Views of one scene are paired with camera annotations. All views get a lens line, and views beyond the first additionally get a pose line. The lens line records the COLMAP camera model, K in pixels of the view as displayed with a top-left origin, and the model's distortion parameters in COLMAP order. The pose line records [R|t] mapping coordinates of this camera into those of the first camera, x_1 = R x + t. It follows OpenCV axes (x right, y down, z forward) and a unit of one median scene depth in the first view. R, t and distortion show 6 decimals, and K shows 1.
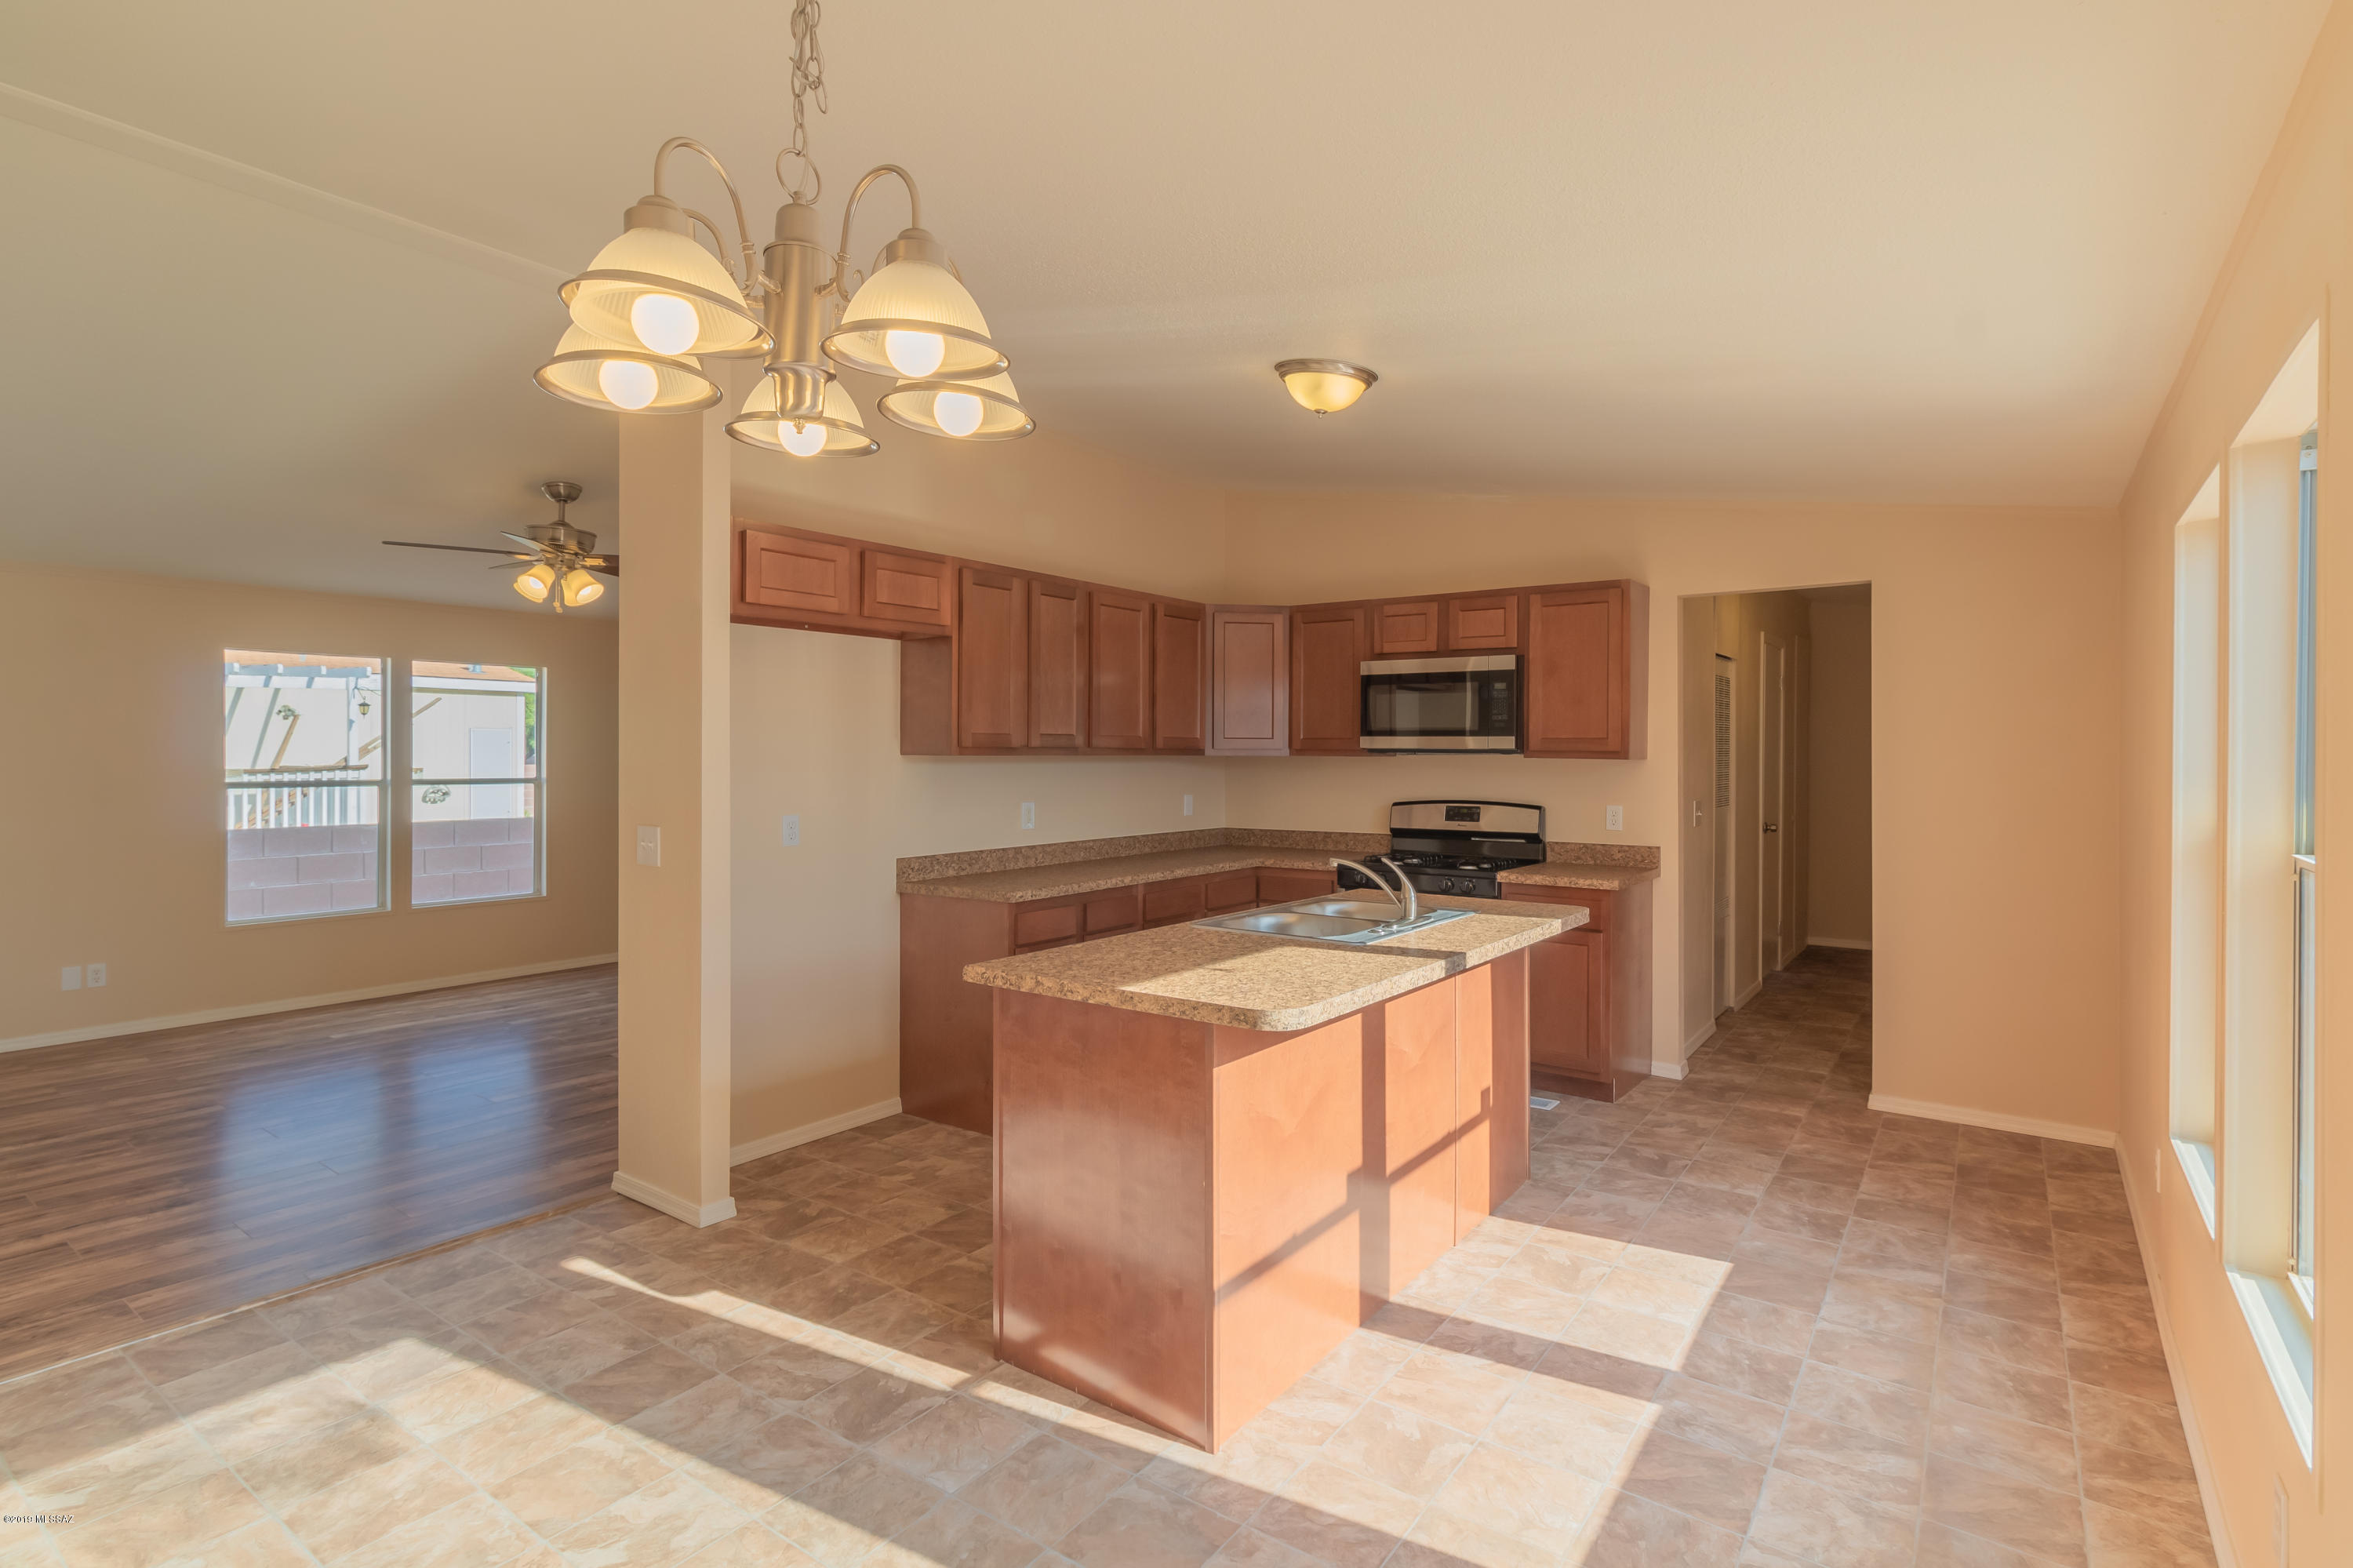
lens RADIAL K [[1128.8, 0, 1193.7], [0, 1128.8, 755.5], [0, 0, 1]] dist [0.001267, -0.000230]
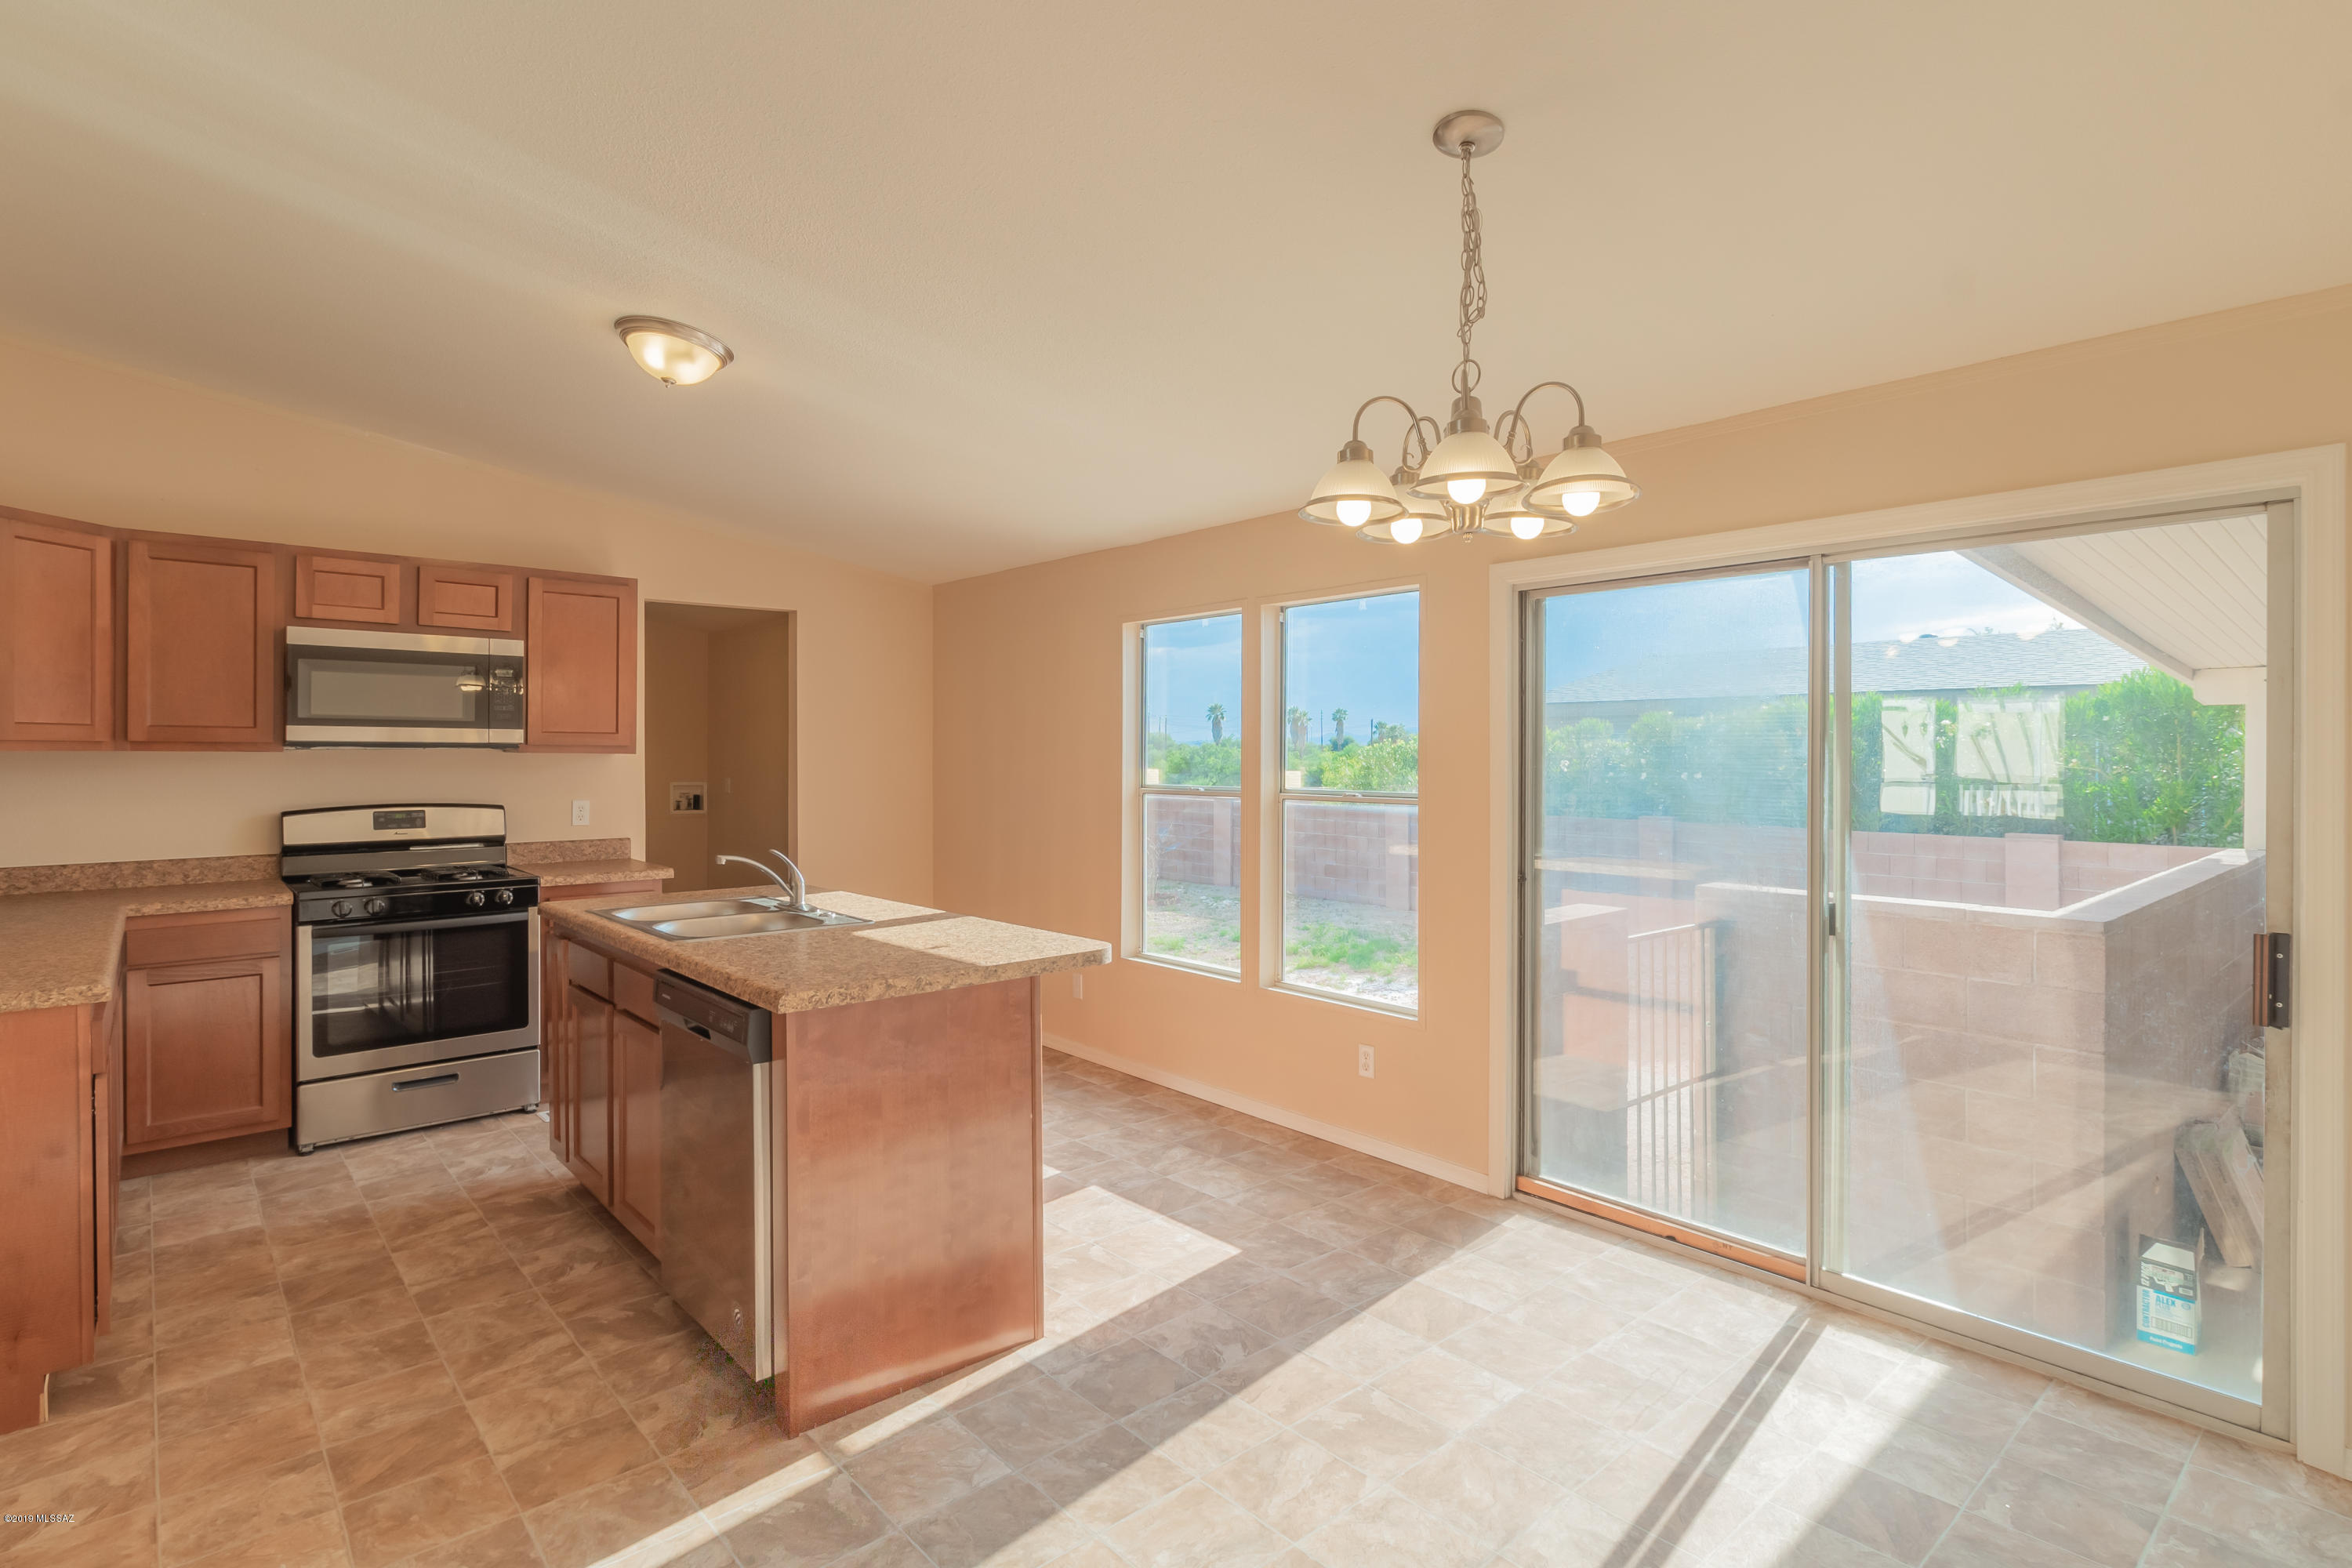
lens RADIAL K [[1161.4, 0, 1179.2], [0, 1161.4, 750.6], [0, 0, 1]] dist [-0.002683, -0.000900]
pose [[0.233082, -0.002757, 0.972453, -0.543317], [0.001781, 0.999996, 0.002408, -0.001009], [-0.972455, 0.001171, 0.233086, 0.275211]]
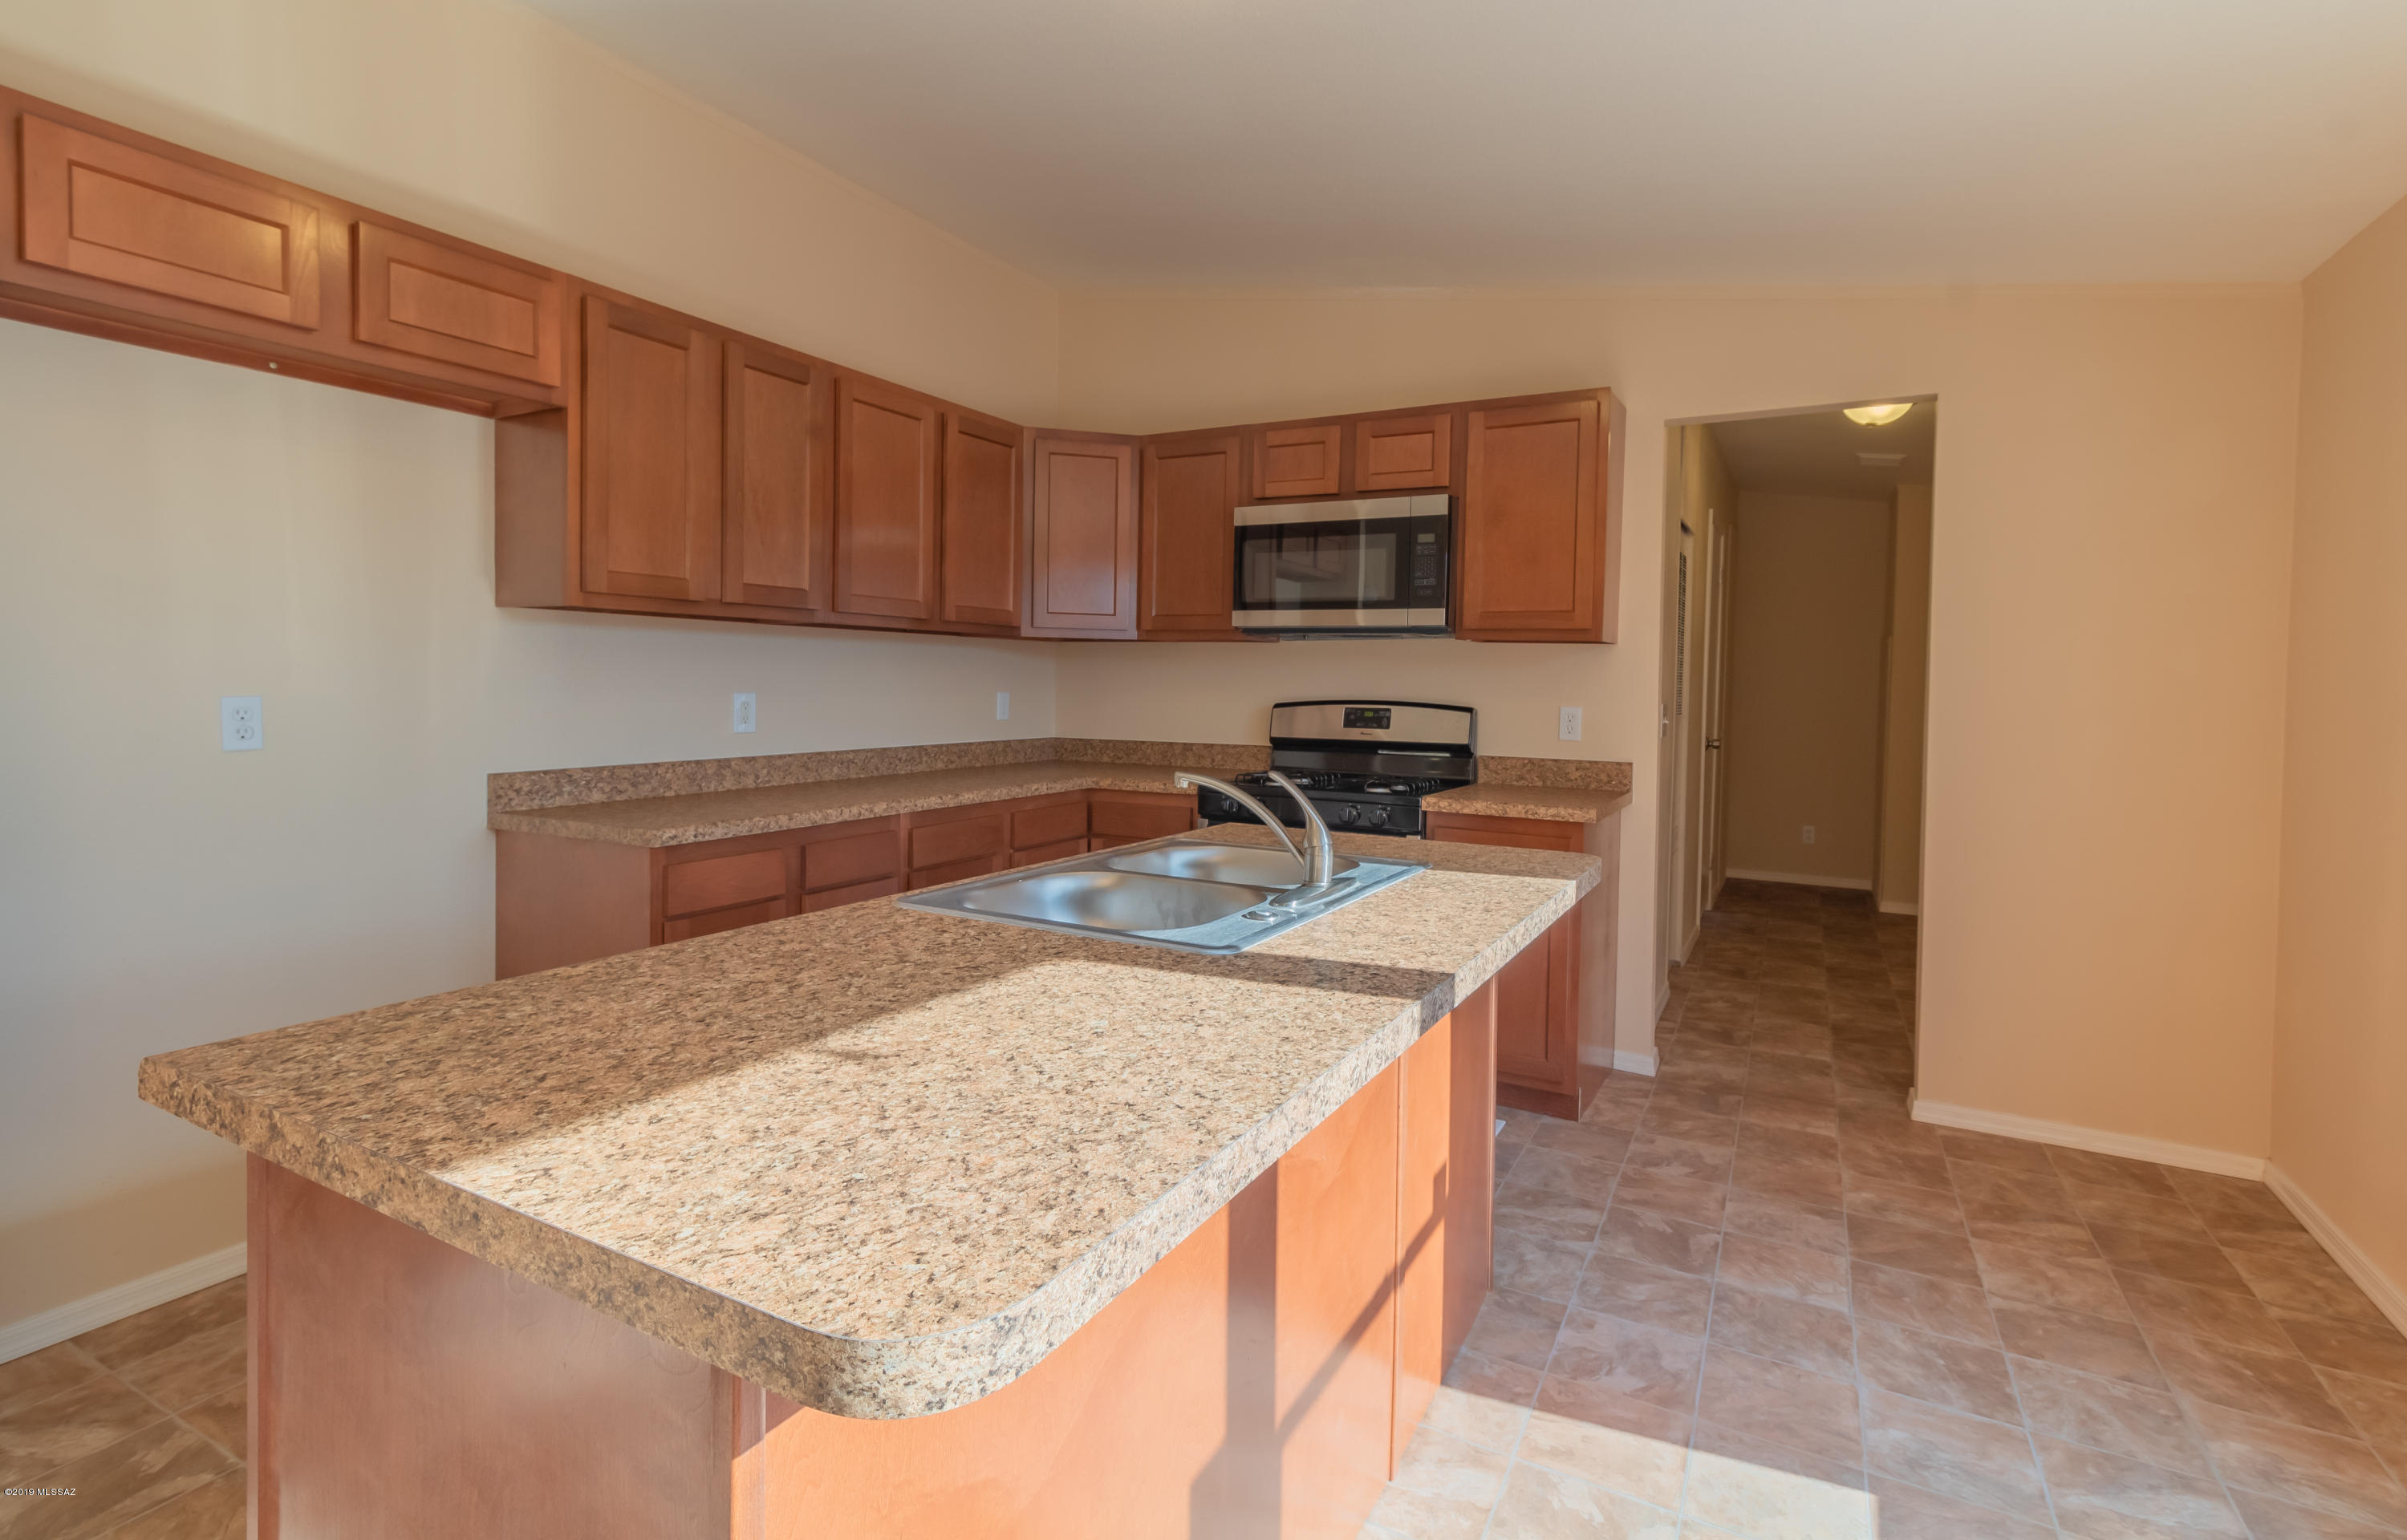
lens RADIAL K [[1112.0, 0, 1200.2], [0, 1112.0, 702.4], [0, 0, 1]] dist [0.001231, -0.000034]
pose [[0.992906, 0.011152, 0.118382, 0.049342], [-0.013536, 0.999721, 0.019352, 0.033382], [-0.118133, -0.020817, 0.992780, 0.334386]]
